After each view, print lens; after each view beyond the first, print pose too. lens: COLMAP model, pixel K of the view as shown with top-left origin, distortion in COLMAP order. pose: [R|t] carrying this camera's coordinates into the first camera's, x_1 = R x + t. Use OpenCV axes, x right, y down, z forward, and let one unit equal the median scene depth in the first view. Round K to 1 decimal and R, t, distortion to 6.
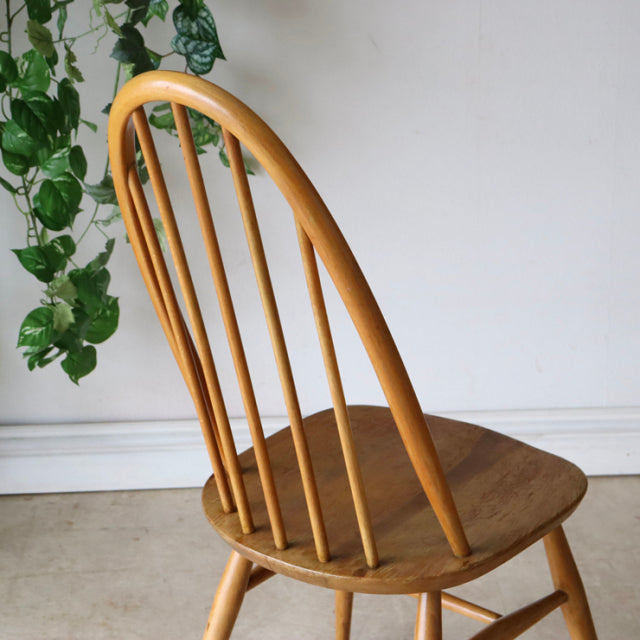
lens RADIAL K [[1683.9, 0, 343.5], [0, 1683.9, 304.3], [0, 0, 1]] dist [0.086810, 0.651528]
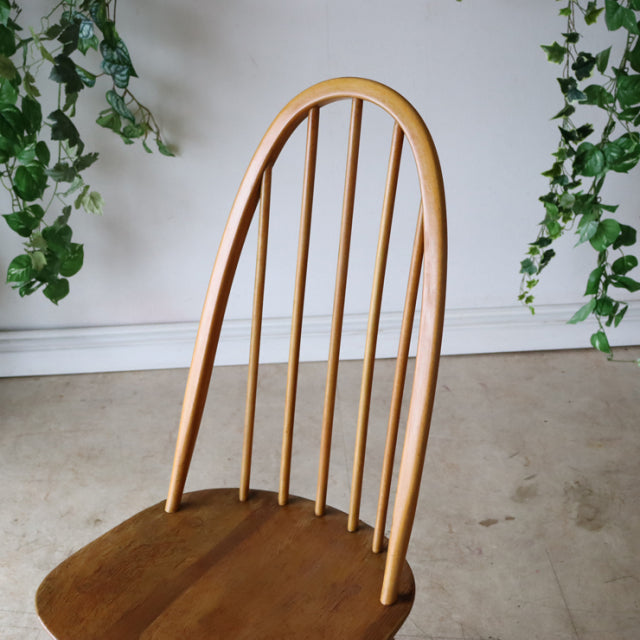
lens RADIAL K [[1014.1, 0, 308.6], [0, 1014.1, 322.3], [0, 0, 1]] dist [-0.070877, 0.031193]
pose [[0.999578, -0.018279, -0.022599, 0.084377], [0.020514, 0.994468, 0.103019, -0.024562], [0.020591, -0.103439, 0.994423, 0.140720]]
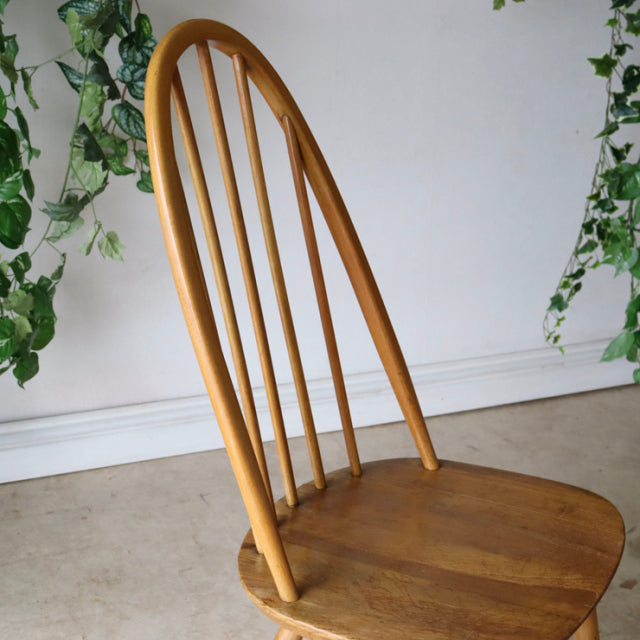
lens RADIAL K [[1092.2, 0, 320.0], [0, 1092.2, 320.0], [0, 0, 1]] dist [-0.091284, 0.252313]
pose [[0.942036, -0.082131, 0.325305, -0.214125], [0.076877, 0.996619, 0.028996, -0.003156], [-0.326586, -0.002307, 0.945165, 0.276200]]
